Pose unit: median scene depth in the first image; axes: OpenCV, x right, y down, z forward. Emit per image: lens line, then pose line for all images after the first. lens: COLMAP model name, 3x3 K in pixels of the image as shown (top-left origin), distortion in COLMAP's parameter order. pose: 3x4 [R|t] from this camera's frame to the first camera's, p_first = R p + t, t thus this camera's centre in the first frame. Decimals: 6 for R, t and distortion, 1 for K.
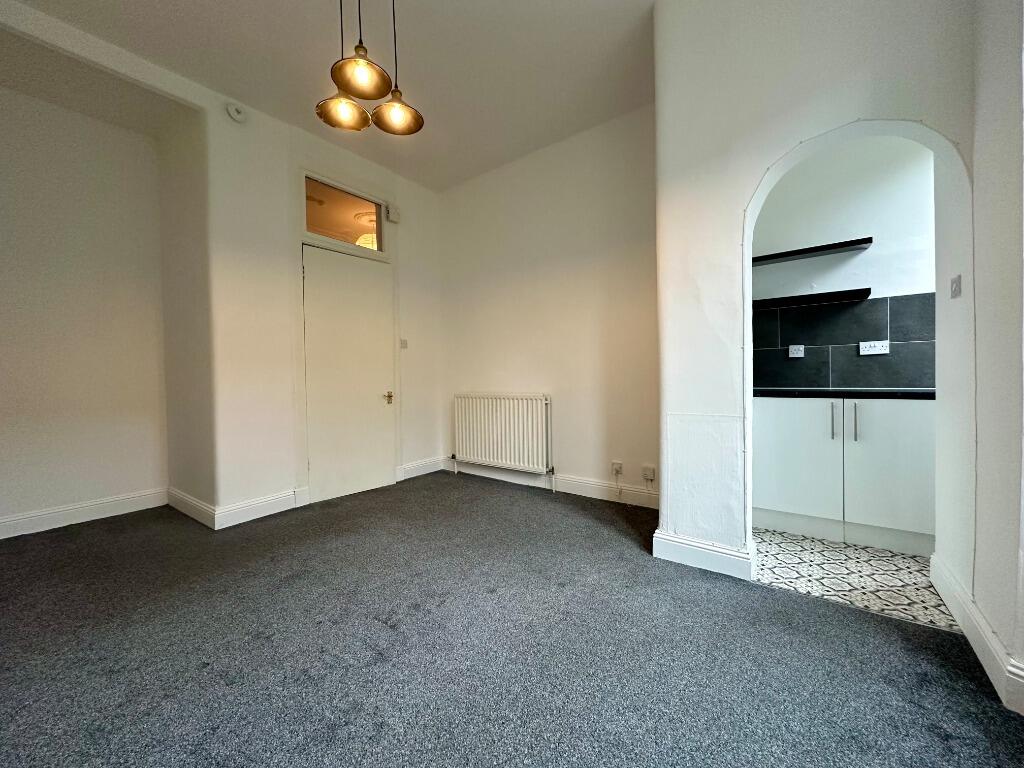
lens RADIAL K [[406.7, 0, 515.5], [0, 406.7, 381.0], [0, 0, 1]] dist [-0.010870, -0.000278]
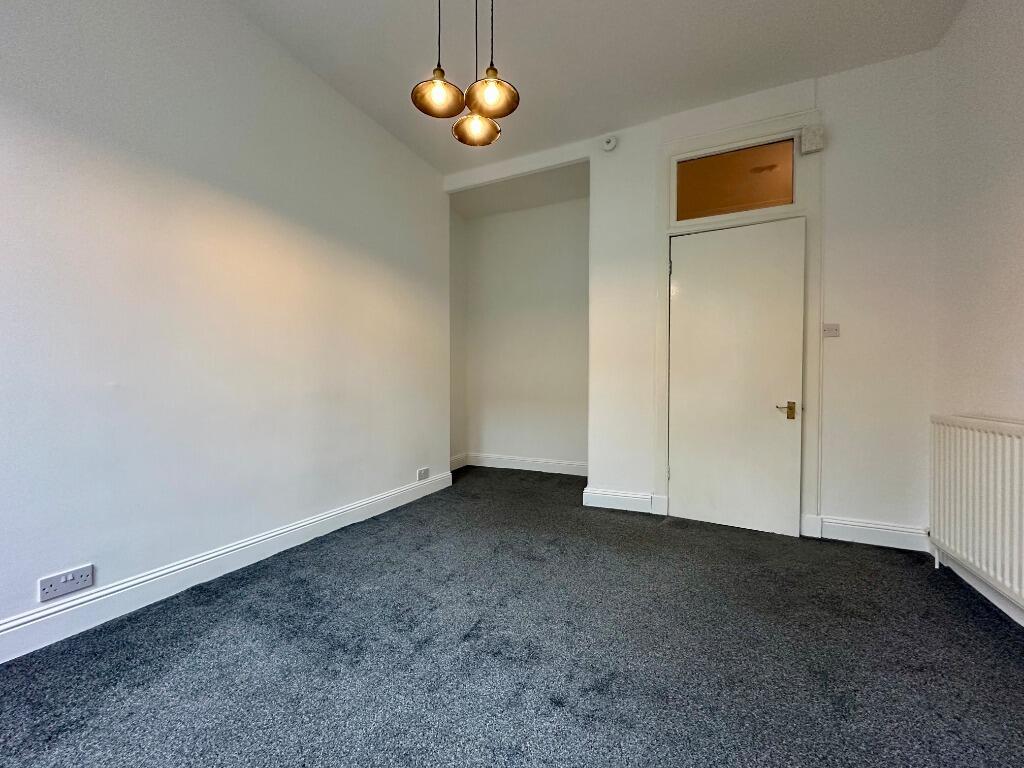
lens RADIAL K [[406.7, 0, 511.7], [0, 406.7, 383.3], [0, 0, 1]] dist [-0.010870, -0.000278]
pose [[0.176413, 0.021141, -0.984089, 0.355839], [-0.022798, 0.999589, 0.017387, -0.008524], [0.984052, 0.019368, 0.176823, 0.501831]]
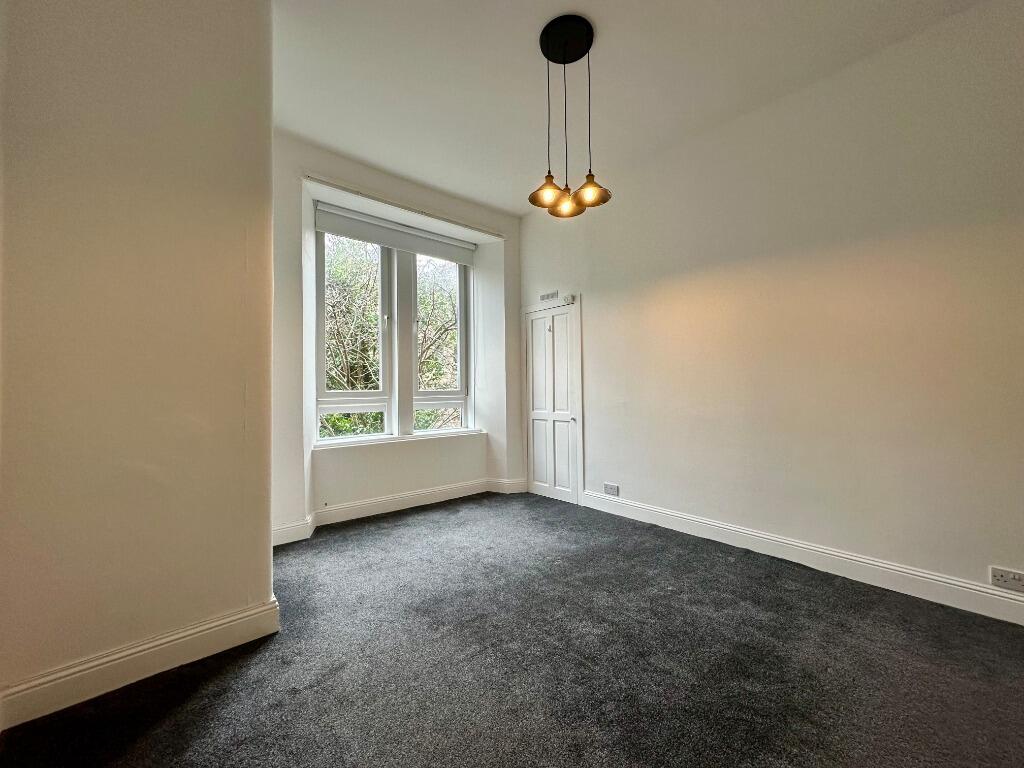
lens RADIAL K [[406.7, 0, 509.5], [0, 406.7, 385.4], [0, 0, 1]] dist [-0.010870, -0.000278]
pose [[-0.973418, 0.019941, 0.228166, -0.250842], [0.021936, 0.999740, 0.006207, -0.038795], [-0.227983, 0.011047, -0.973603, 1.246109]]
